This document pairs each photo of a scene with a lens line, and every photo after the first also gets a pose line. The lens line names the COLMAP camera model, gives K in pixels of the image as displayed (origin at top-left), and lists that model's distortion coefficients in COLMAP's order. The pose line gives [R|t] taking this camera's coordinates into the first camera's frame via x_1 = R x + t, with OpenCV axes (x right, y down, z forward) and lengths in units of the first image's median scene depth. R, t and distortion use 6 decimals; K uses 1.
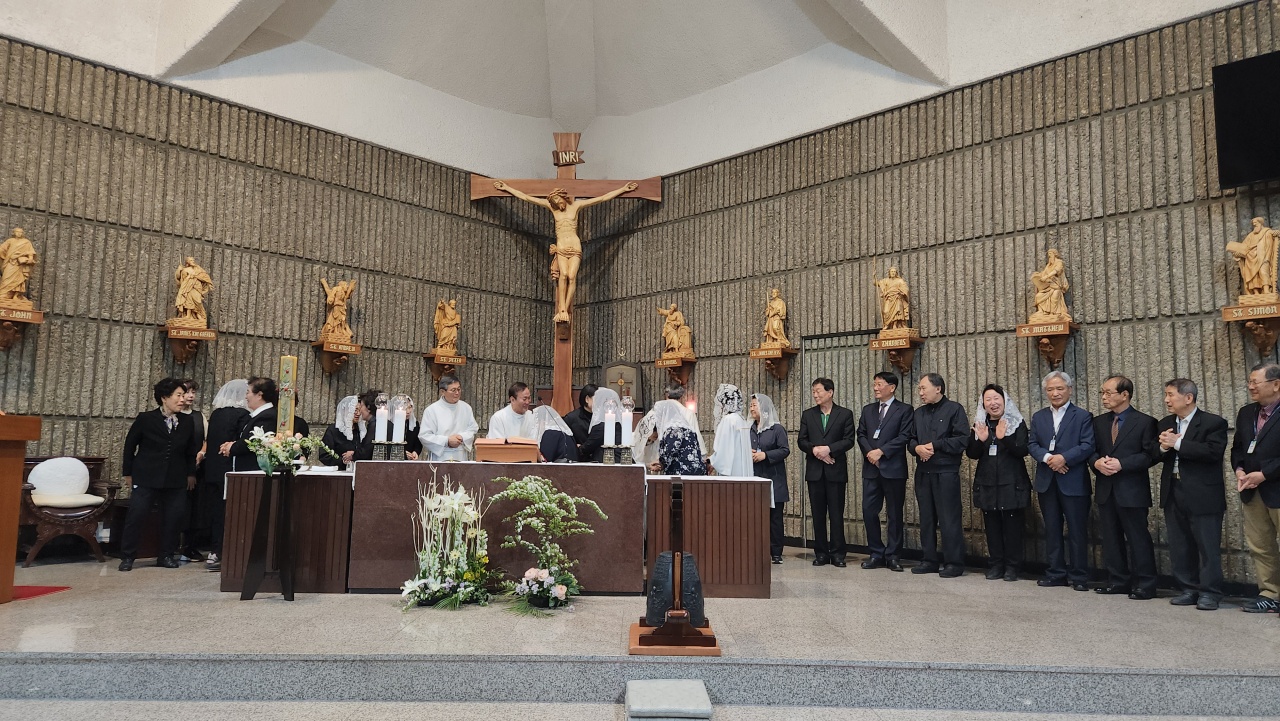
lens RADIAL K [[850.6, 0, 646.8], [0, 850.6, 366.1], [0, 0, 1]] dist [0.079486, -0.066660]
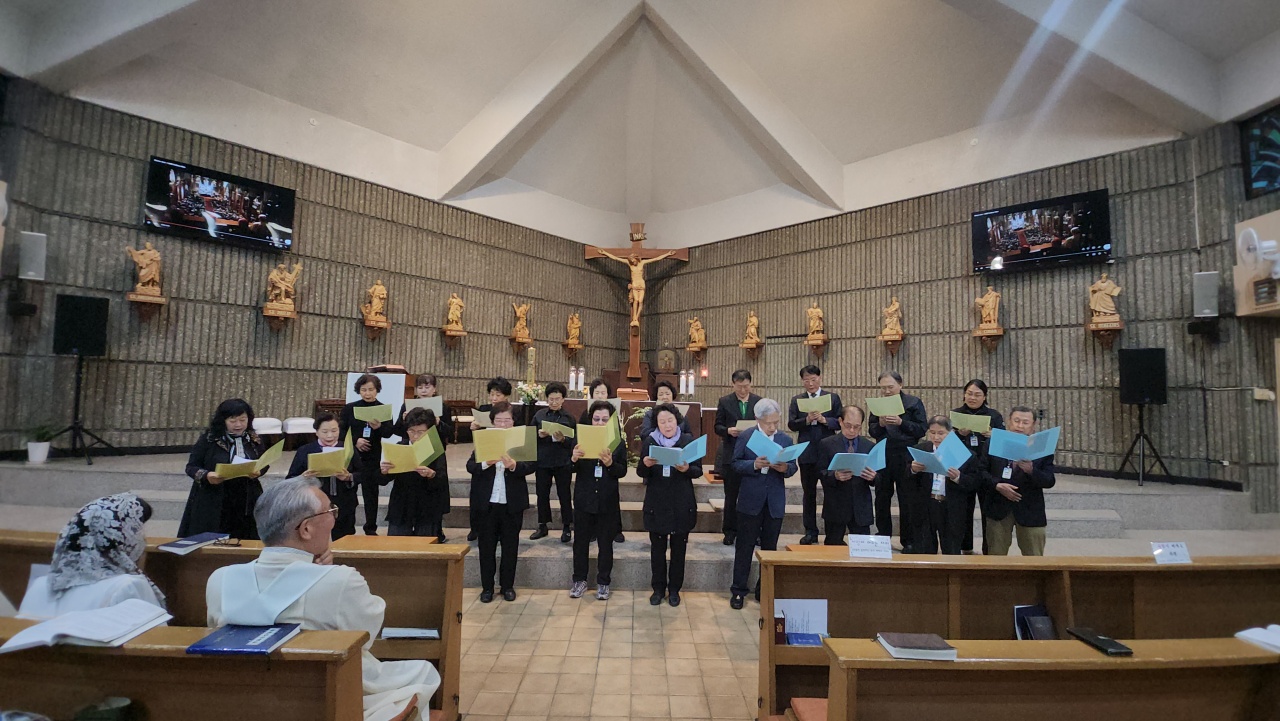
lens RADIAL K [[540.7, 0, 652.0], [0, 540.7, 361.6], [0, 0, 1]] dist [-0.004962, 0.000223]
pose [[0.999796, 0.011297, 0.016727, -0.102052], [-0.011874, 0.999323, 0.034825, -0.020070], [-0.016322, -0.035017, 0.999253, -0.226854]]
